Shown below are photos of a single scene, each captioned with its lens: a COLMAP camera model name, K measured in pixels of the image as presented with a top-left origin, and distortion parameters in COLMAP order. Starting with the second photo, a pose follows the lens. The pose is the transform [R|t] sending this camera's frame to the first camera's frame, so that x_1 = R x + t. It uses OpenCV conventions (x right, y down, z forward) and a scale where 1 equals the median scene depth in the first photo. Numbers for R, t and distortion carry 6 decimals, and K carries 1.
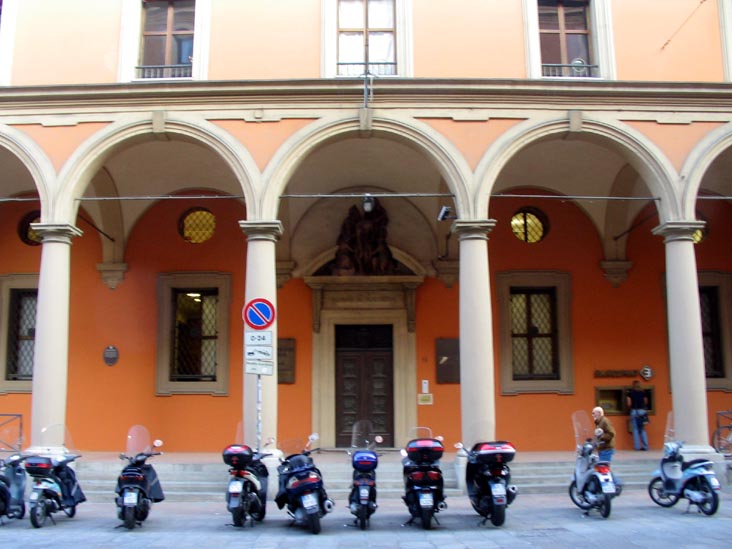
lens RADIAL K [[779.1, 0, 401.1], [0, 779.1, 271.0], [0, 0, 1]] dist [-0.072999, 0.010861]
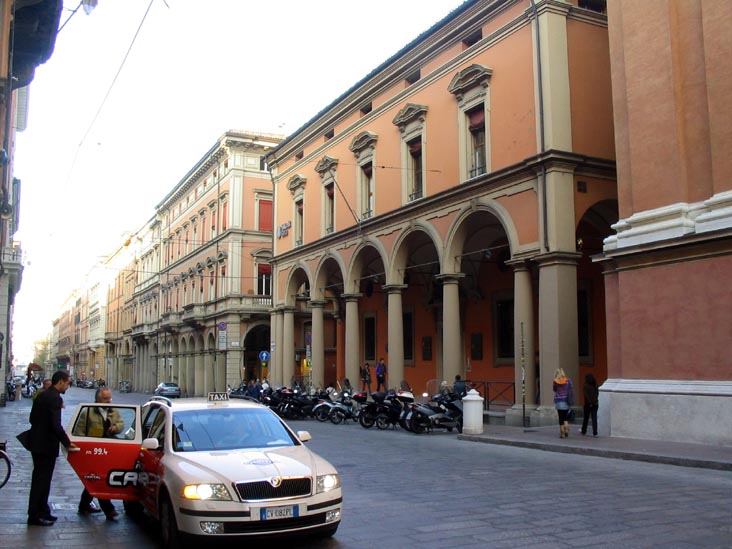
lens RADIAL K [[799.3, 0, 366.0], [0, 799.3, 274.5], [0, 0, 1]] dist [0.131752, 0.002557]
pose [[0.421304, -0.103551, -0.900988, 1.662322], [0.148577, 0.987918, -0.044066, -0.002911], [0.894666, -0.115301, 0.431600, 0.020964]]
